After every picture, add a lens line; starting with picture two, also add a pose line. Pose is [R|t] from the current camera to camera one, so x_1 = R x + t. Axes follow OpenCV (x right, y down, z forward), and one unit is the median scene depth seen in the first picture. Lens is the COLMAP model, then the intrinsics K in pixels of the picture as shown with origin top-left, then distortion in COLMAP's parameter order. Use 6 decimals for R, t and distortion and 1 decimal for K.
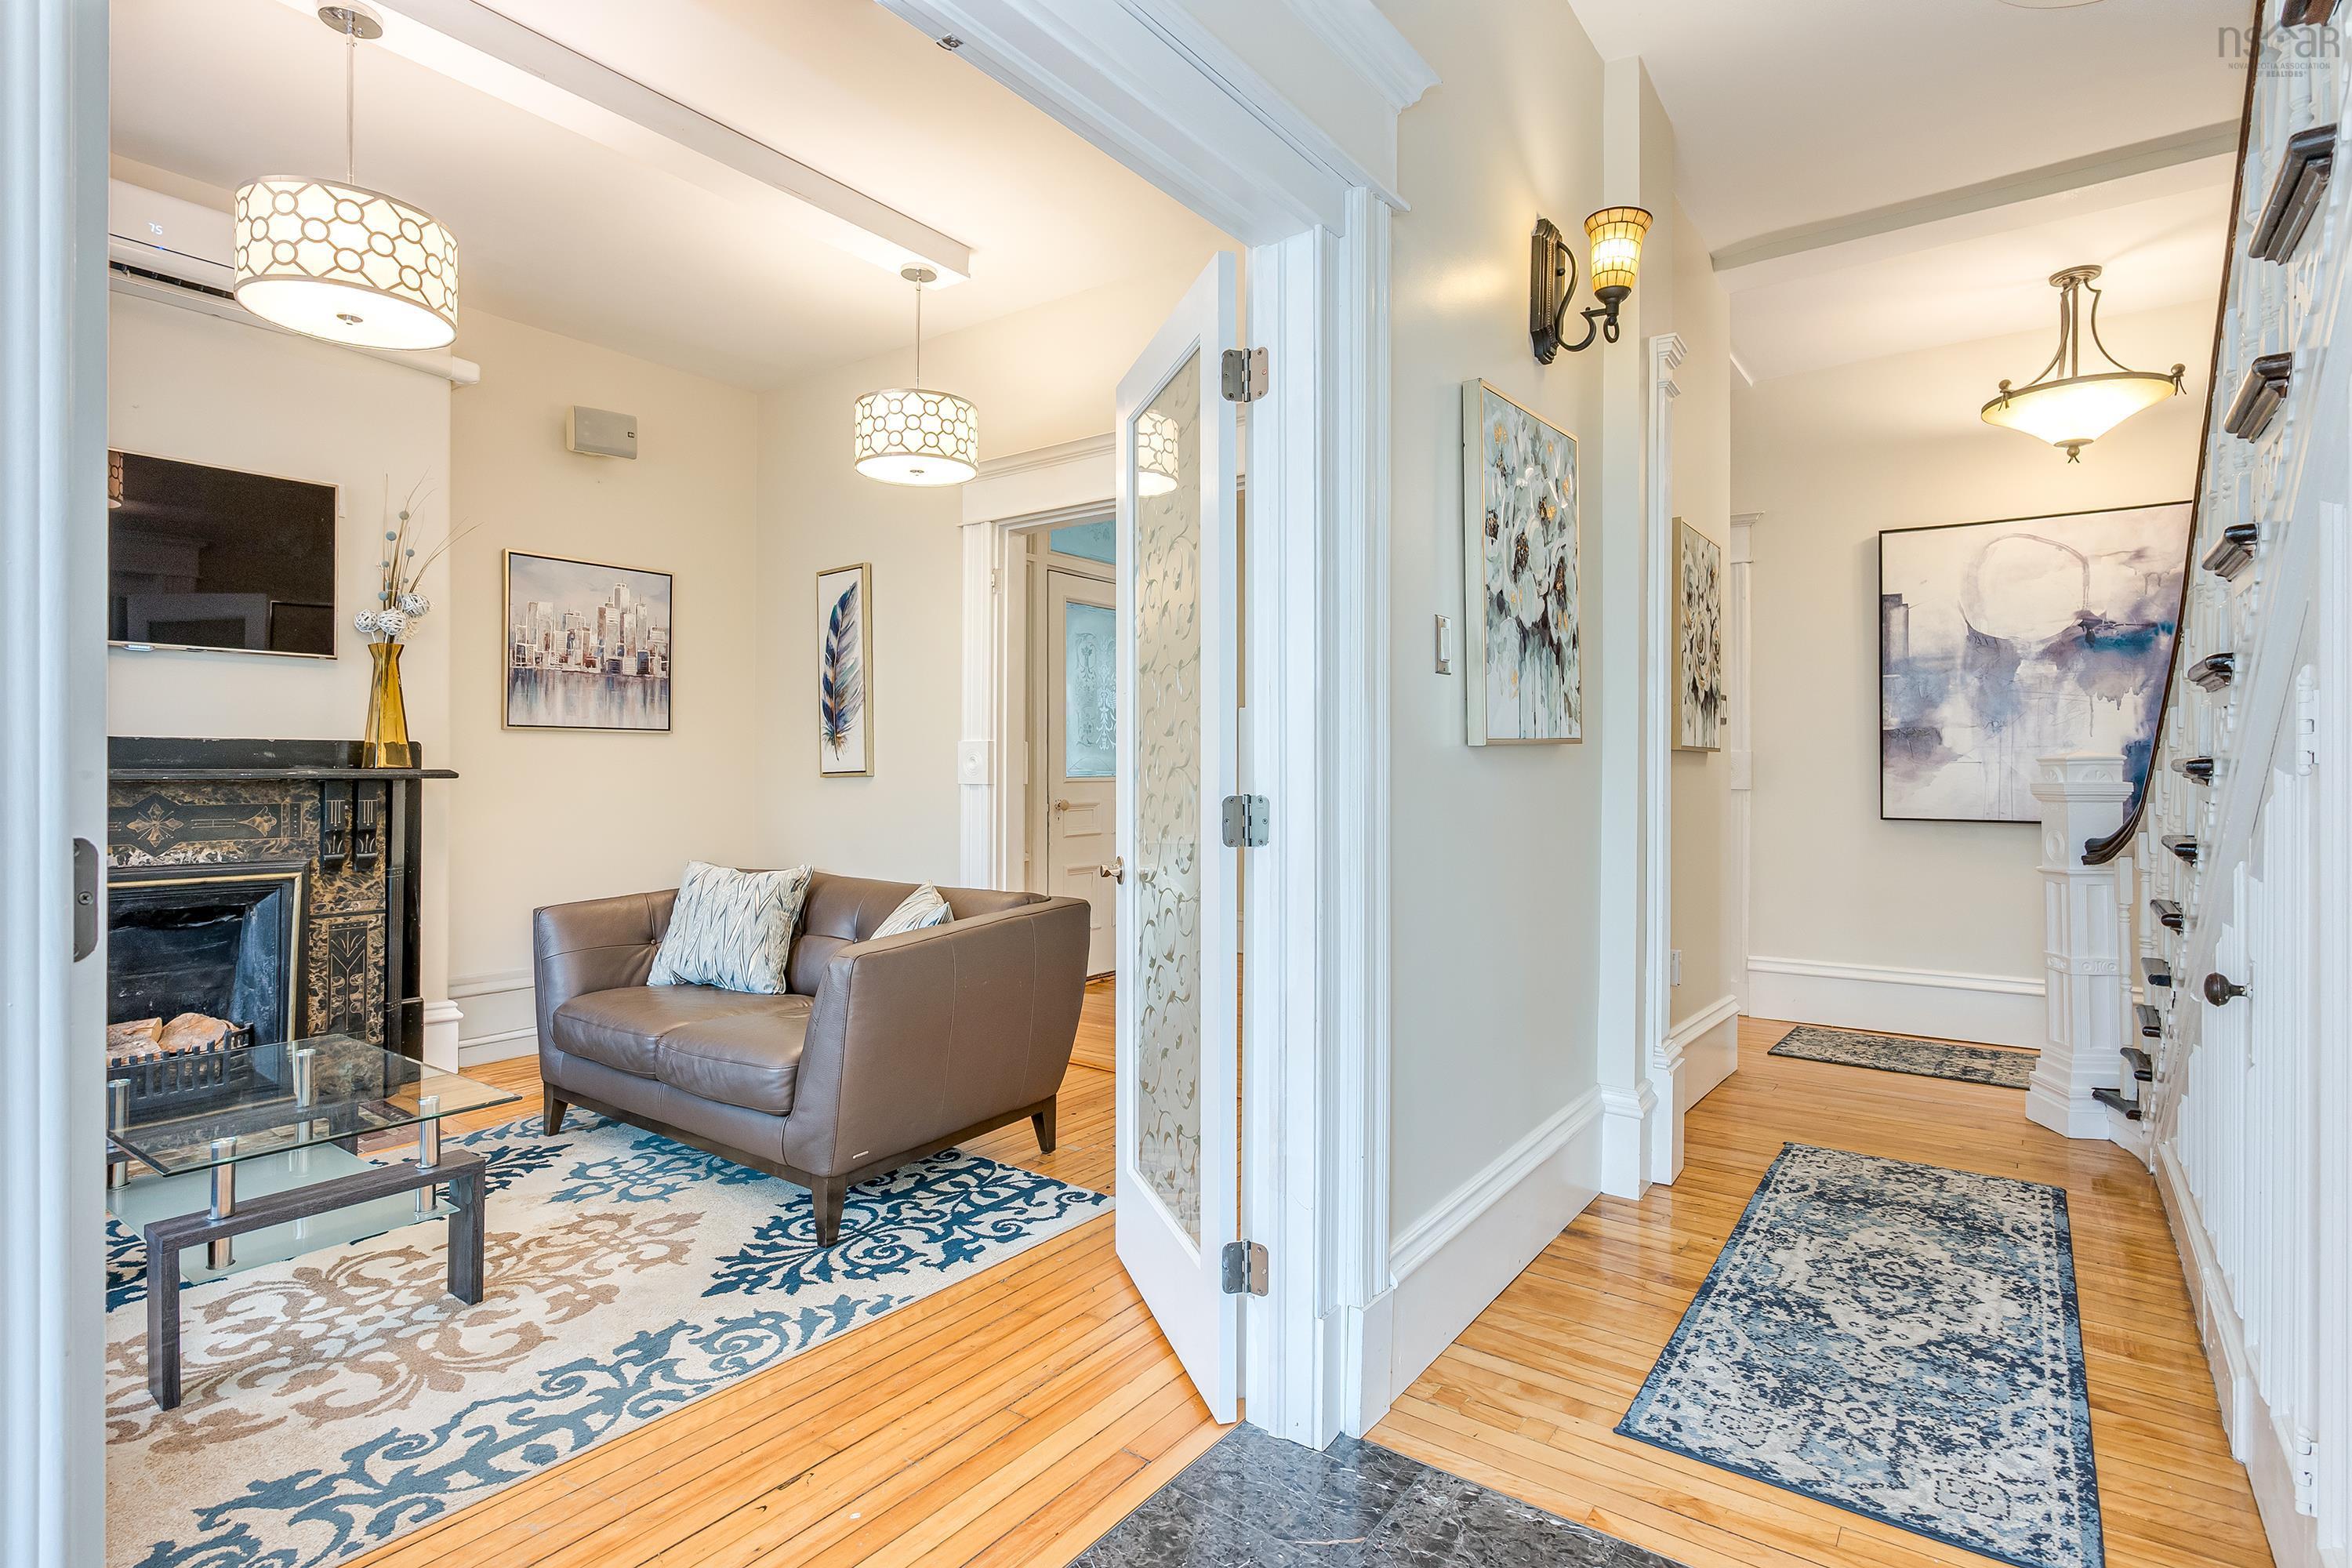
lens RADIAL K [[1149.1, 0, 1188.7], [0, 1149.1, 772.5], [0, 0, 1]] dist [-0.012128, -0.000839]
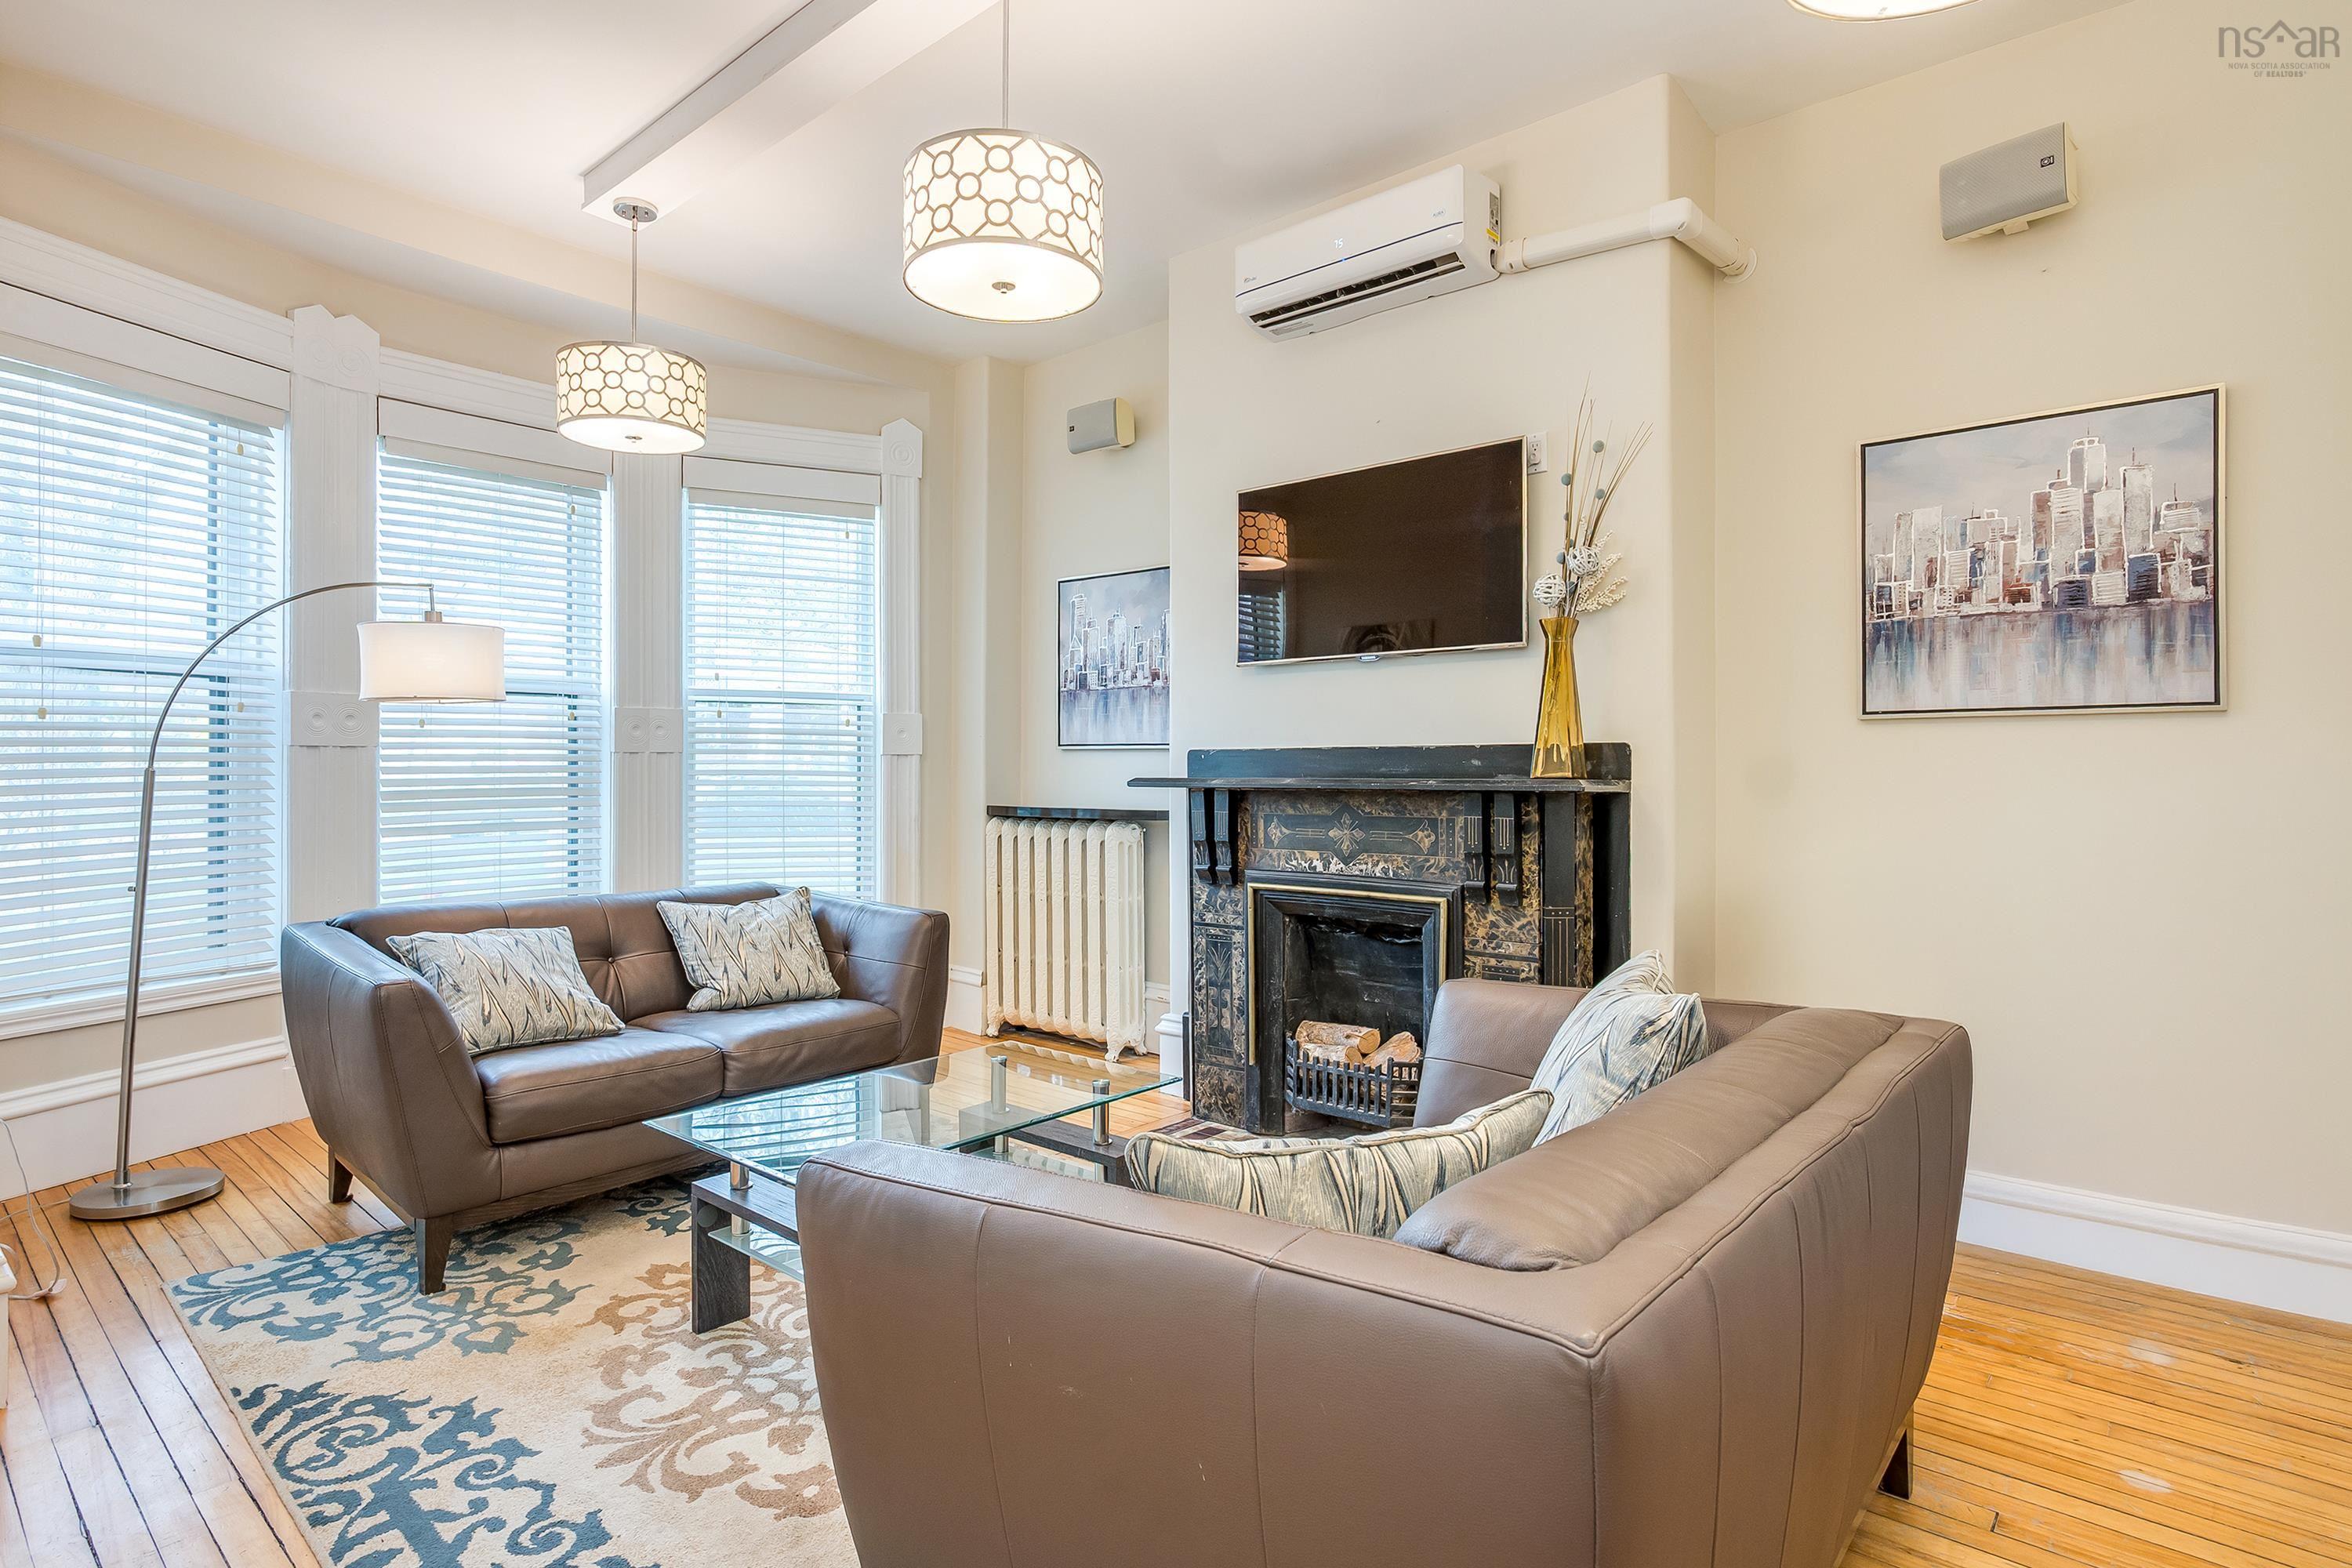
lens RADIAL K [[1204.1, 0, 1178.5], [0, 1204.1, 777.0], [0, 0, 1]] dist [-0.001659, -0.000394]
pose [[-0.086858, -0.001555, -0.996220, 0.145616], [-0.007640, 0.999970, -0.000895, -0.001950], [0.996191, 0.007533, -0.086867, 0.847370]]
